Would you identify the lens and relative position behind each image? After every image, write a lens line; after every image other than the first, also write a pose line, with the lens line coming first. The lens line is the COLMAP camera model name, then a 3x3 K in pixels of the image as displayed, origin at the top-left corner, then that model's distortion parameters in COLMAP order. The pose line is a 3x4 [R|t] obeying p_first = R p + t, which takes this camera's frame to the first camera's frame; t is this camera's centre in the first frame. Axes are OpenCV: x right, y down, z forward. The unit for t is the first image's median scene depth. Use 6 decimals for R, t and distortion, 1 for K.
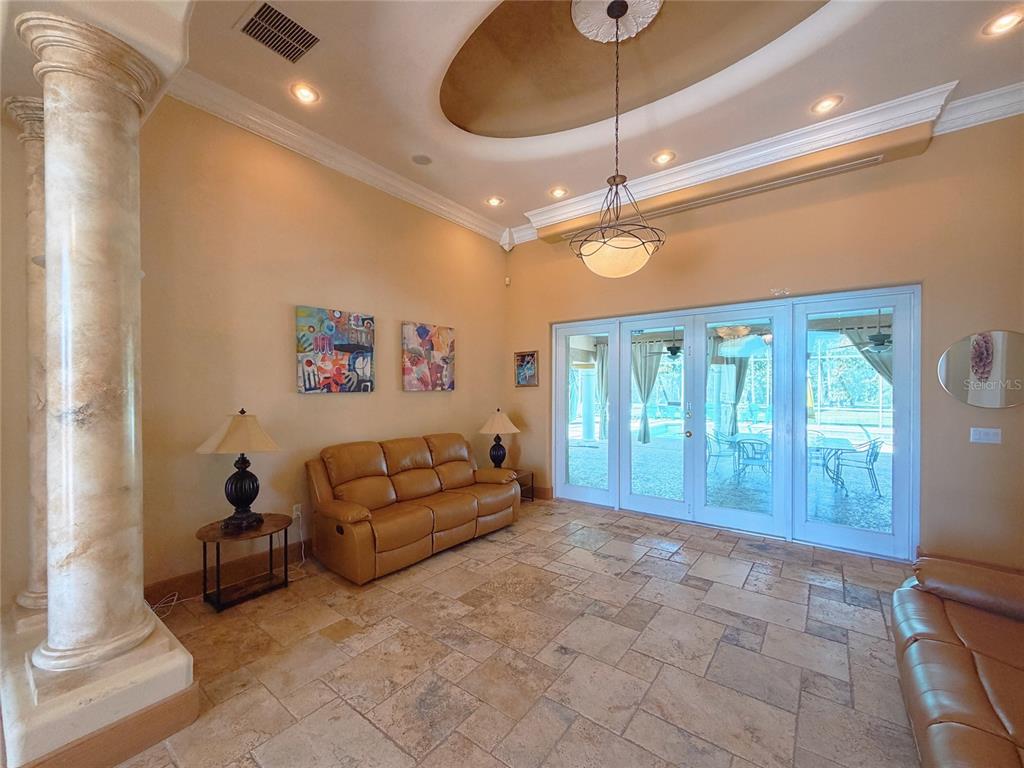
lens RADIAL K [[411.6, 0, 511.6], [0, 411.6, 391.5], [0, 0, 1]] dist [-0.003300, 0.000276]
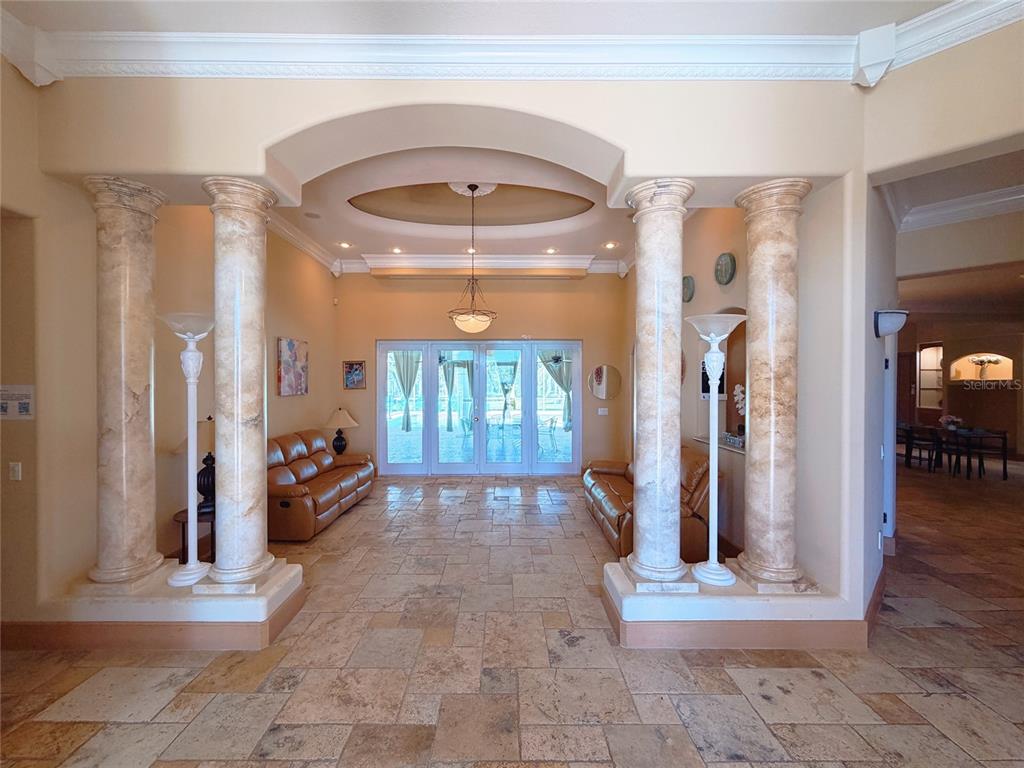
lens RADIAL K [[411.6, 0, 501.8], [0, 411.6, 381.7], [0, 0, 1]] dist [-0.003300, 0.000276]
pose [[0.797132, -0.000069, 0.603806, -0.524947], [0.004974, 0.999967, -0.006452, -0.035317], [-0.603785, 0.008147, 0.797105, -0.374846]]
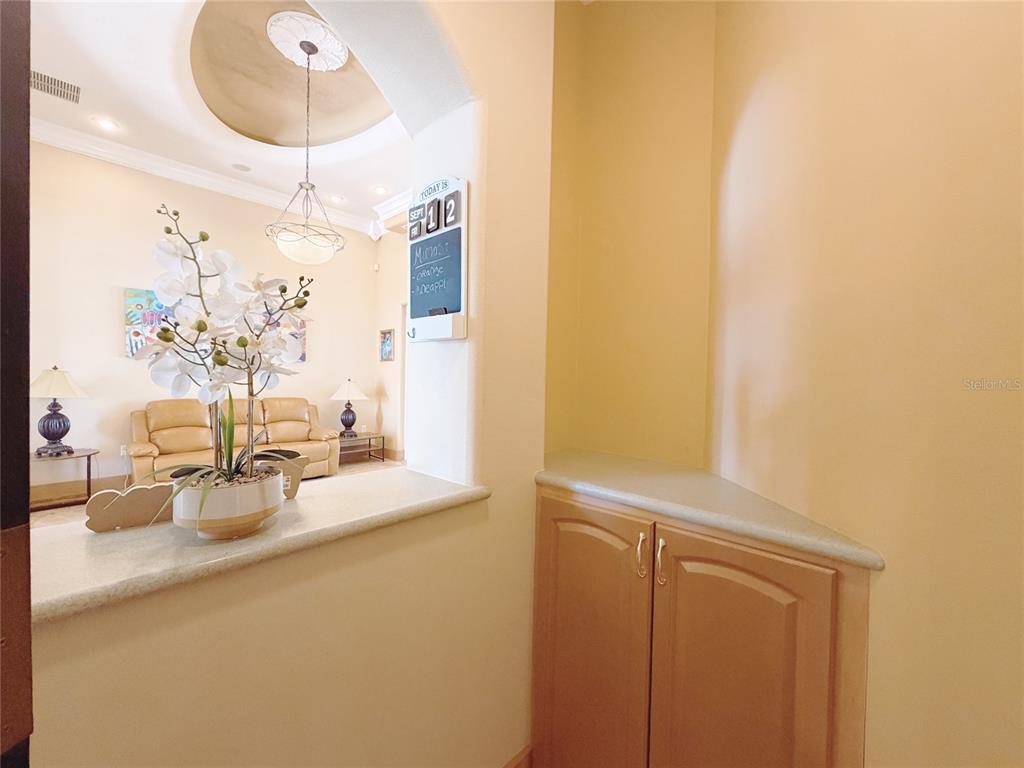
lens RADIAL K [[411.6, 0, 510.8], [0, 411.6, 378.2], [0, 0, 1]] dist [-0.003300, 0.000276]
pose [[0.995671, 0.018153, -0.091160, 0.699659], [-0.018053, 0.999835, 0.001921, 0.040115], [0.091180, -0.000267, 0.995834, -0.133236]]
